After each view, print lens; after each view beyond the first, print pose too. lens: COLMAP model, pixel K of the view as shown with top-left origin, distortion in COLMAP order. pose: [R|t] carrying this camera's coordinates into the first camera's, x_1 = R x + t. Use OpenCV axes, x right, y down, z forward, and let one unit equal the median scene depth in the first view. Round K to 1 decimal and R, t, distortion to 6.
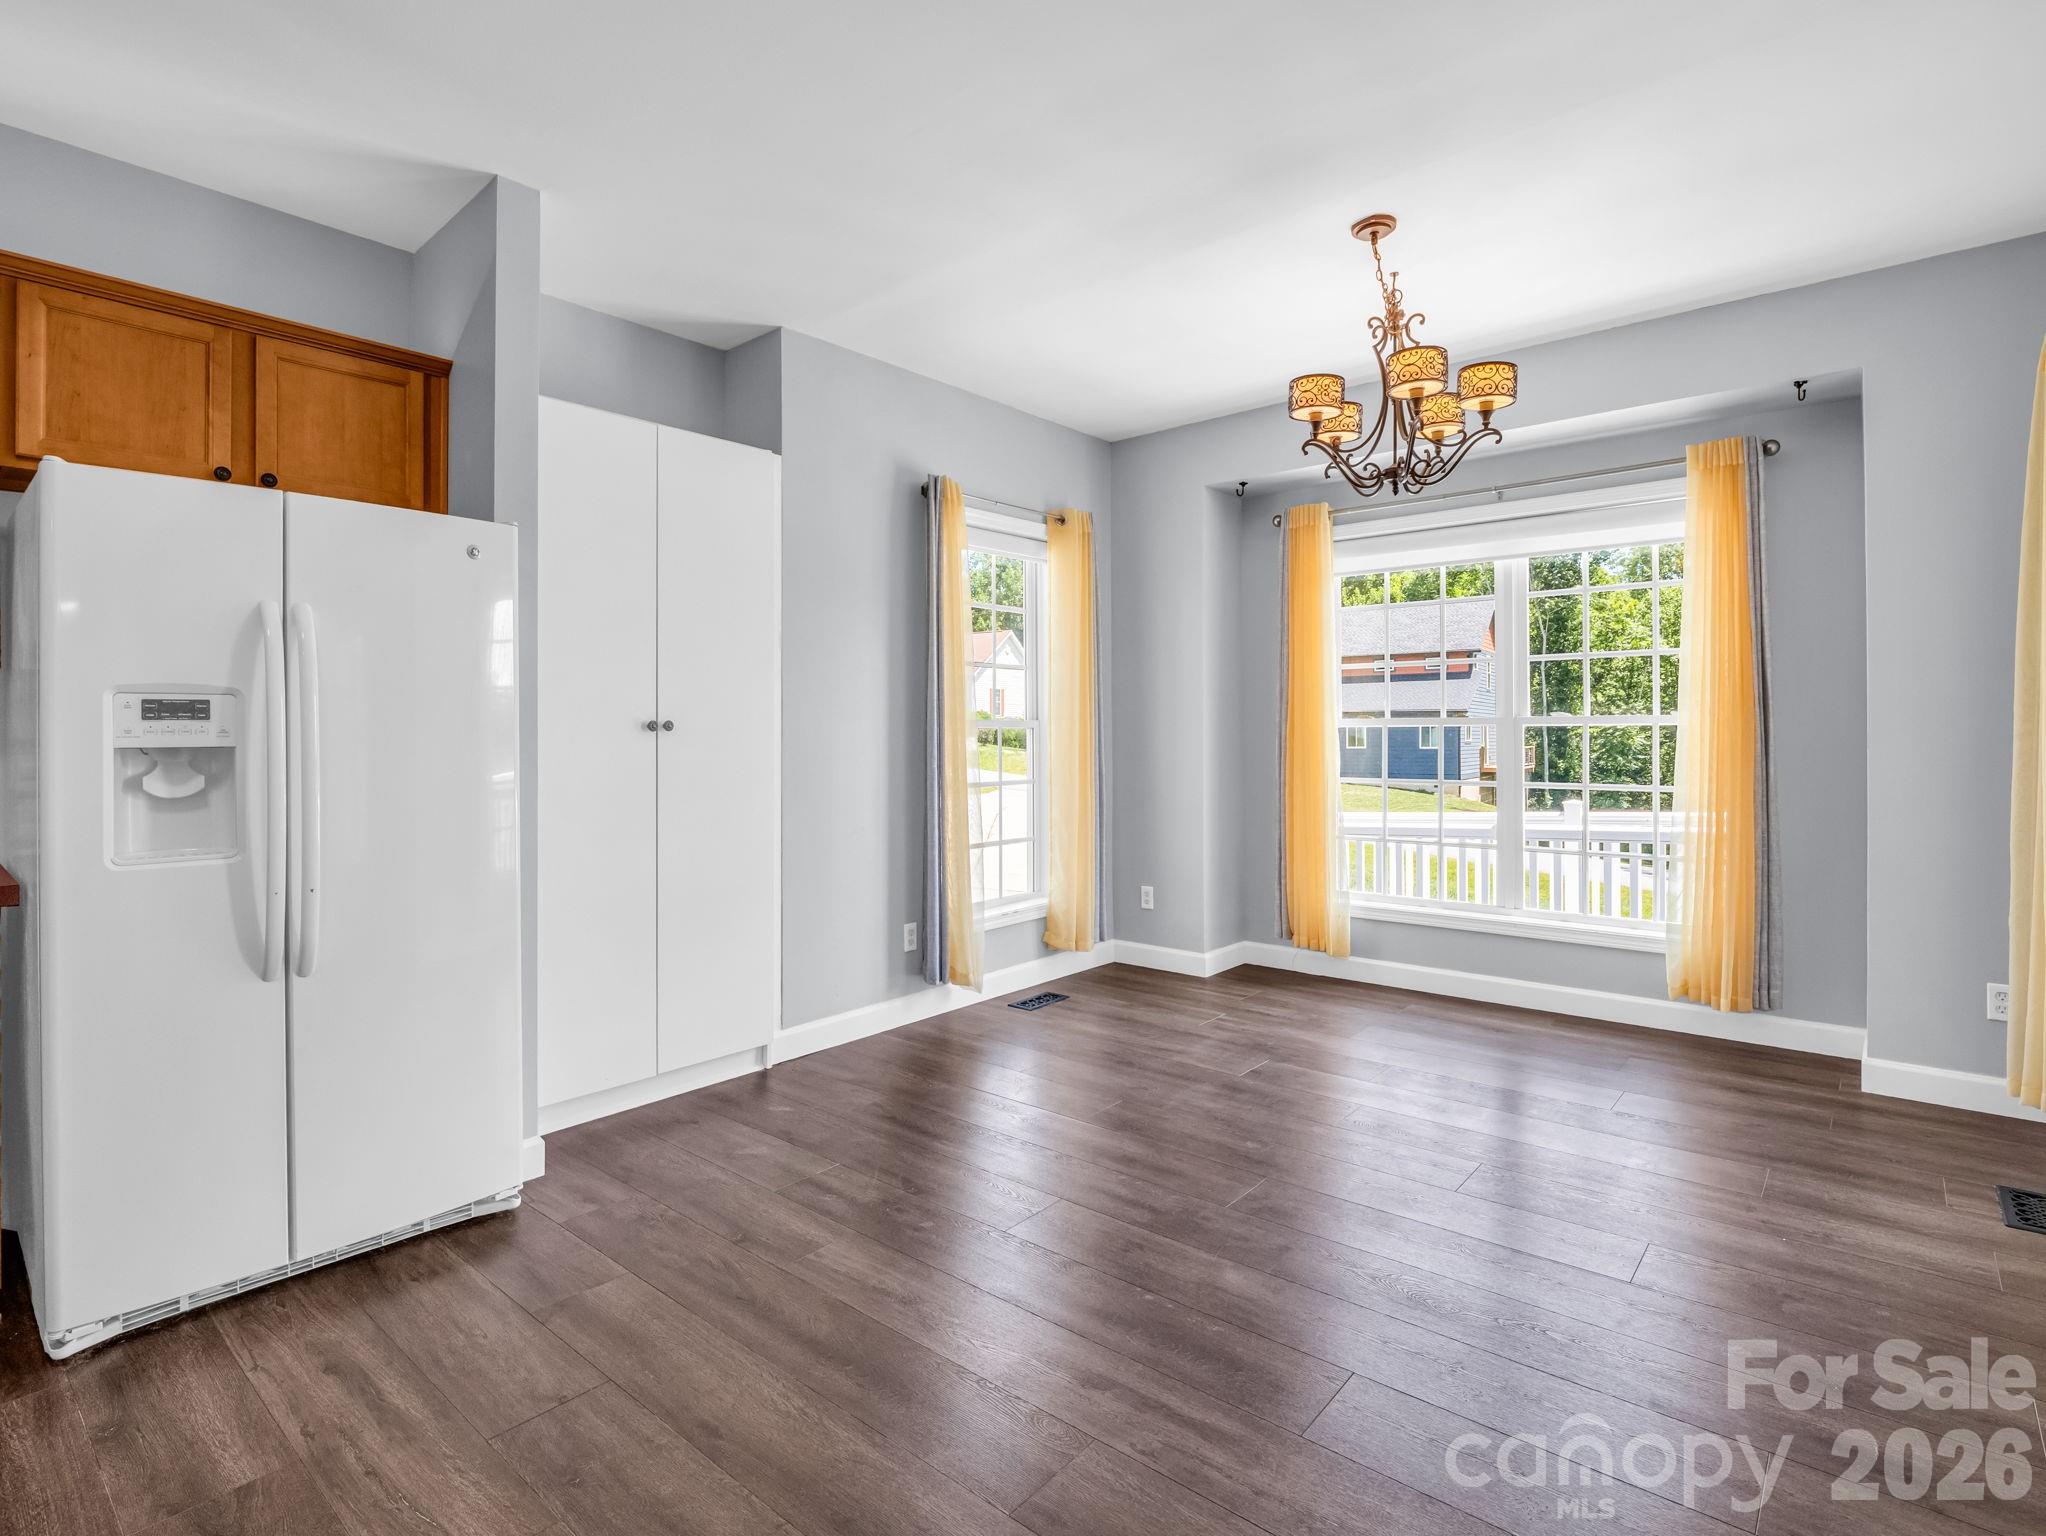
lens RADIAL K [[1037.6, 0, 1021.9], [0, 1037.6, 757.9], [0, 0, 1]] dist [0.000368, -0.000278]
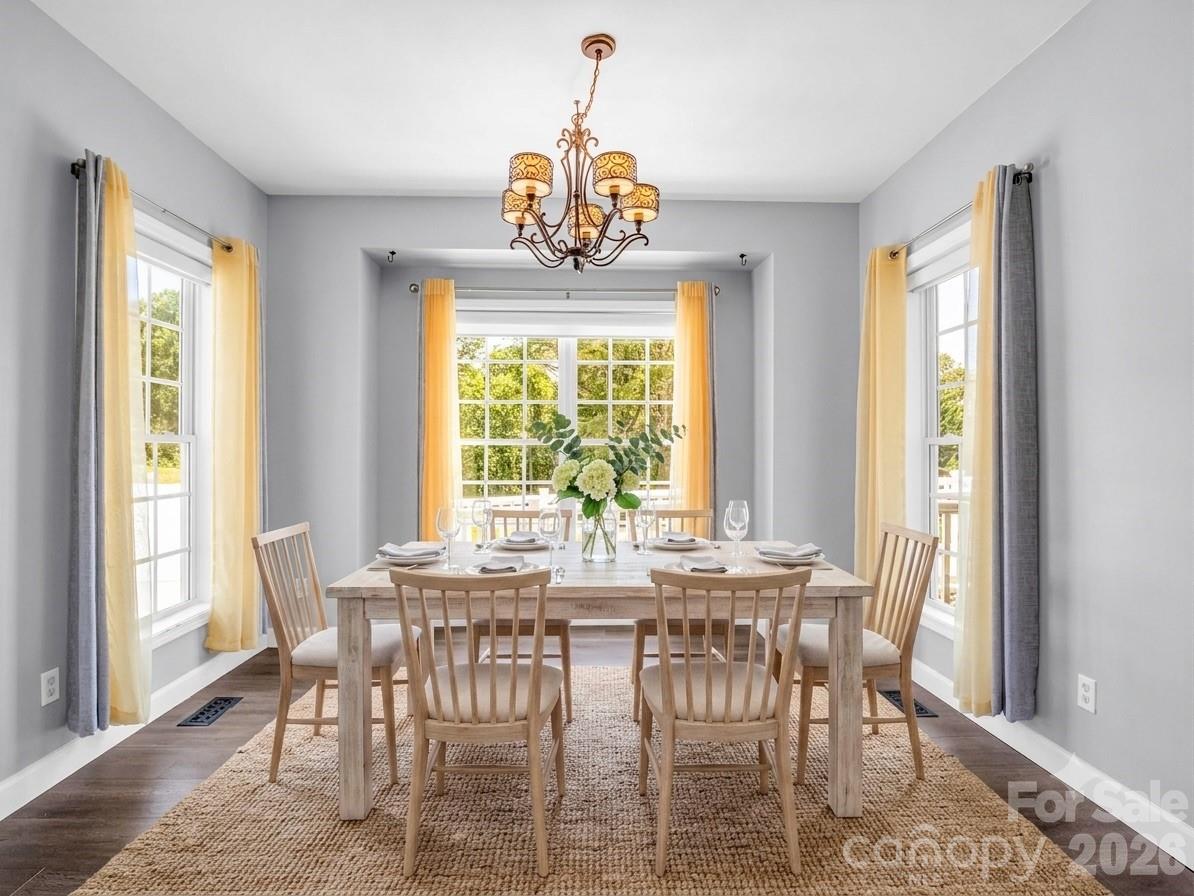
lens RADIAL K [[585.3, 0, 597.4], [0, 585.3, 451.0], [0, 0, 1]] dist [-0.000766, -0.010271]
pose [[0.738522, 0.002529, 0.674224, -0.095997], [0.011298, 0.999806, -0.016127, -0.007427], [-0.674134, 0.019528, 0.738351, 0.343777]]
